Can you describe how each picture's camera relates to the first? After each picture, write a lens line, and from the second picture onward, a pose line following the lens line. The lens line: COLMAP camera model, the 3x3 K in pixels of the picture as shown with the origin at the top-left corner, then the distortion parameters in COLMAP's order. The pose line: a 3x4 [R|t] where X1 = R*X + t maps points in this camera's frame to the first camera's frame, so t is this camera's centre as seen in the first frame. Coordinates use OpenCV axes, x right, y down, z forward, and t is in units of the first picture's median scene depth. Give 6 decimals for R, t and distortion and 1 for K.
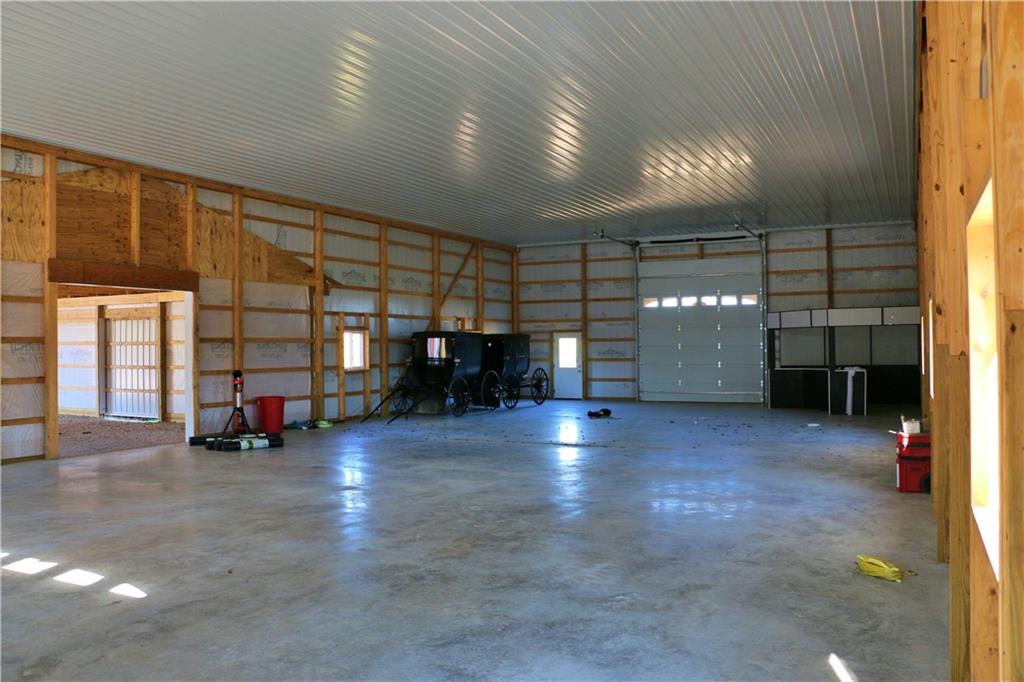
lens RADIAL K [[886.4, 0, 512.0], [0, 886.4, 341.0], [0, 0, 1]] dist [-0.014272, 0.002806]
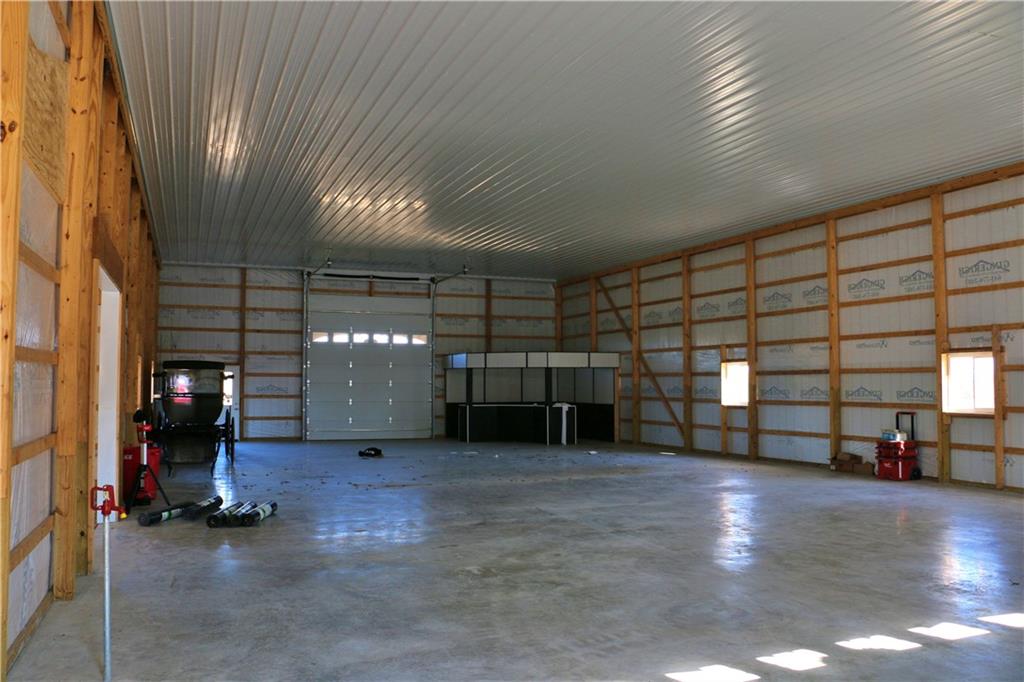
lens RADIAL K [[886.4, 0, 512.0], [0, 886.4, 341.0], [0, 0, 1]] dist [-0.014272, 0.002806]
pose [[0.707977, 0.046722, 0.704688, -0.377523], [-0.016631, 0.998636, -0.049503, 0.005064], [-0.706040, 0.023327, 0.707788, 0.176716]]
